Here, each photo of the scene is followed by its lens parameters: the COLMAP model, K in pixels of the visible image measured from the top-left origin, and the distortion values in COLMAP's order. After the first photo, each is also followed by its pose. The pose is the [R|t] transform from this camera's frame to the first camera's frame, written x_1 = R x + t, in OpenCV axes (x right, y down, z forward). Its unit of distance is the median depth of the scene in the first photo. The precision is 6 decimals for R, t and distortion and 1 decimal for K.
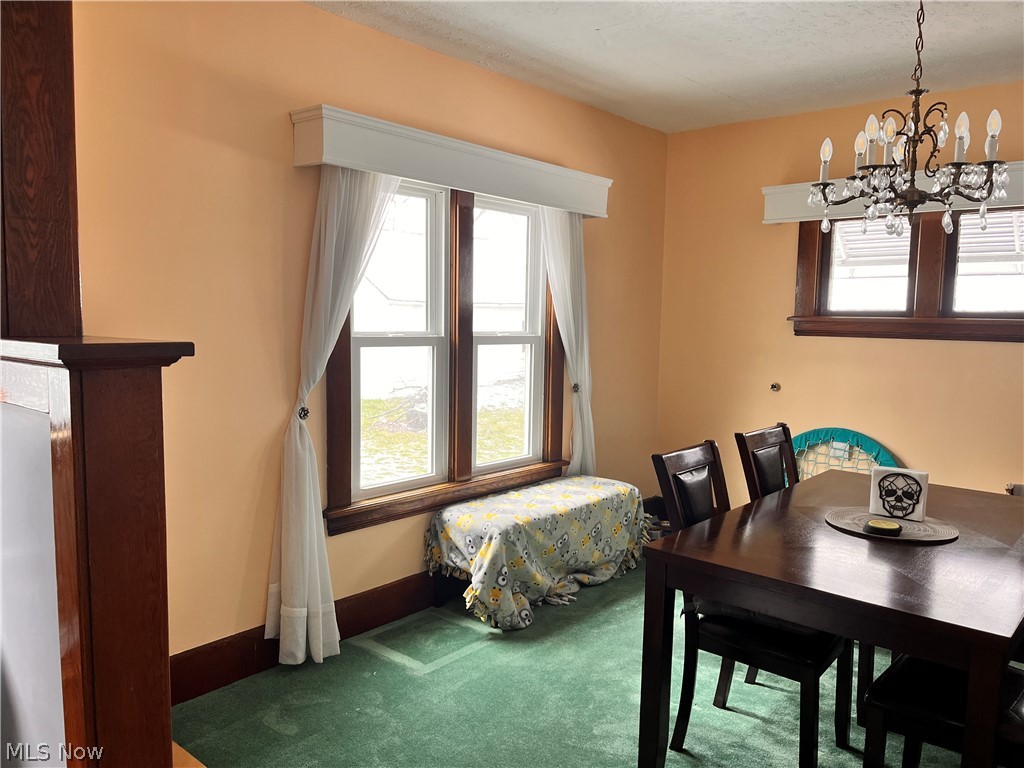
lens RADIAL K [[770.9, 0, 514.2], [0, 770.9, 381.6], [0, 0, 1]] dist [0.063616, -0.073478]
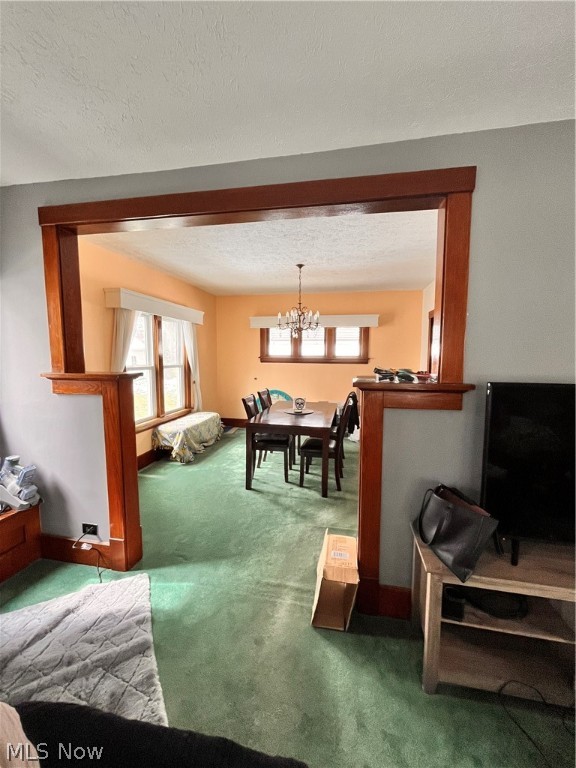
lens RADIAL K [[306.7, 0, 292.9], [0, 306.7, 380.5], [0, 0, 1]] dist [0.000739, 0.000104]
pose [[0.862547, -0.053381, 0.503152, -0.237741], [0.050884, 0.998529, 0.018706, -0.001775], [-0.503411, 0.009468, 0.863995, -0.249041]]
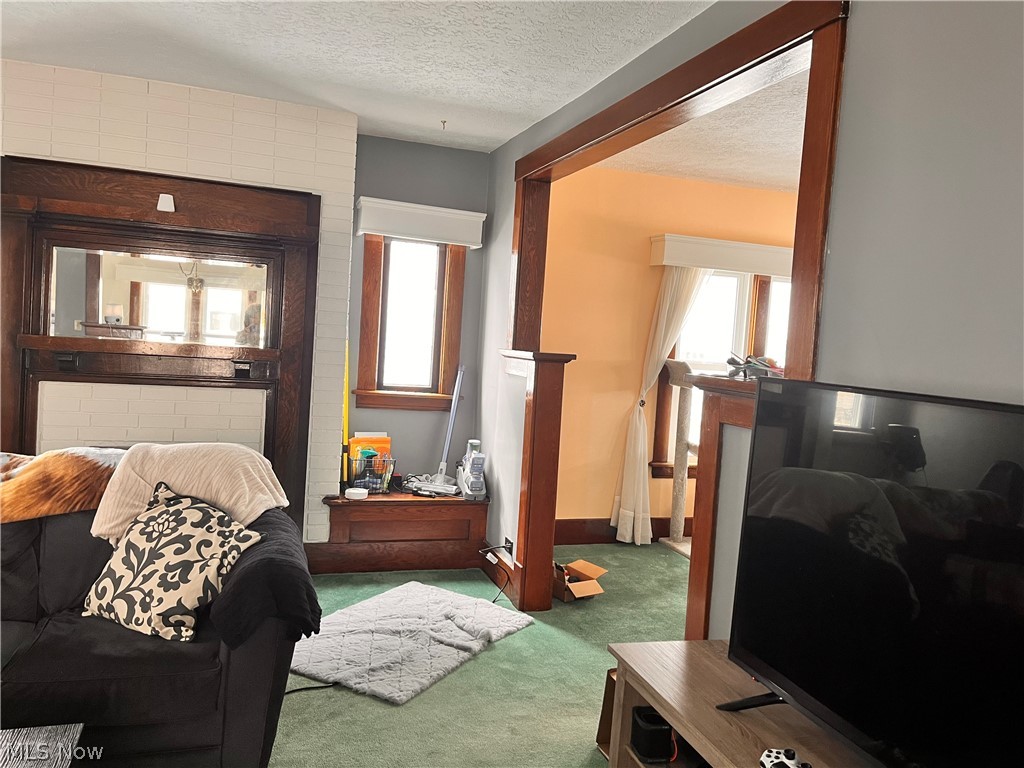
lens RADIAL K [[770.9, 0, 514.6], [0, 770.9, 377.9], [0, 0, 1]] dist [0.063616, -0.073478]
pose [[0.862636, 0.069013, -0.501094, 0.314593], [-0.096198, 0.994952, -0.028574, 0.054286], [0.496593, 0.072853, 0.864921, -0.592983]]
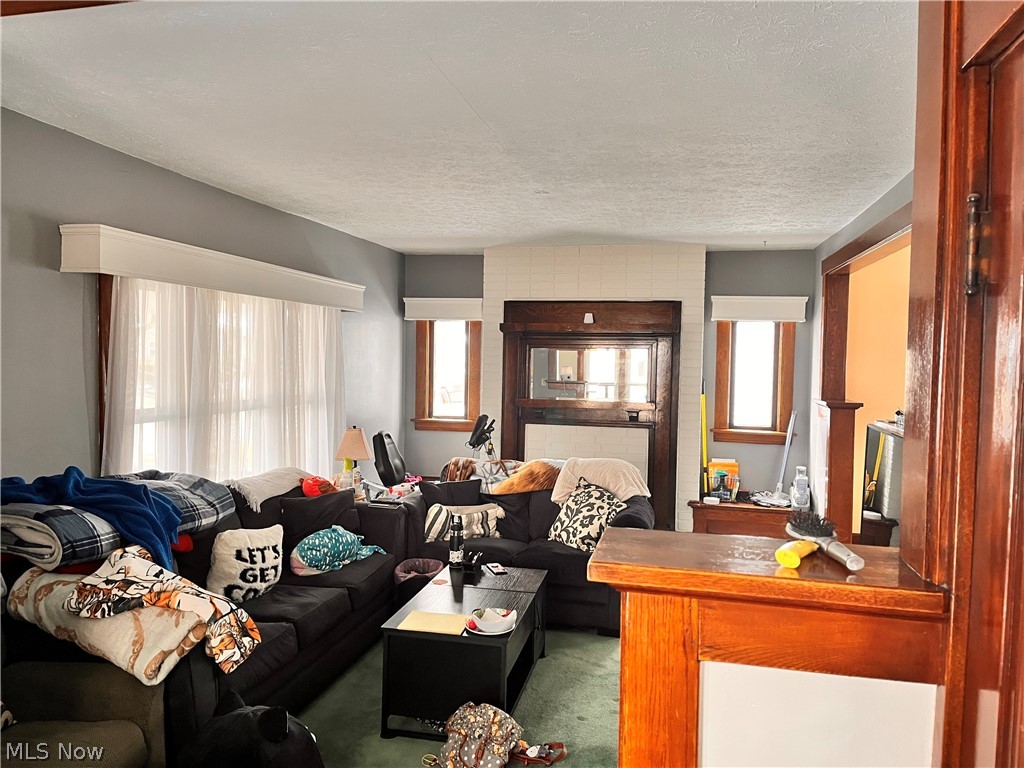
lens RADIAL K [[770.9, 0, 510.8], [0, 770.9, 383.9], [0, 0, 1]] dist [0.063616, -0.073478]
pose [[0.471190, 0.028261, -0.881579, 0.854915], [-0.087556, 0.996049, -0.014867, 0.024808], [0.877675, 0.084193, 0.471802, -0.917537]]
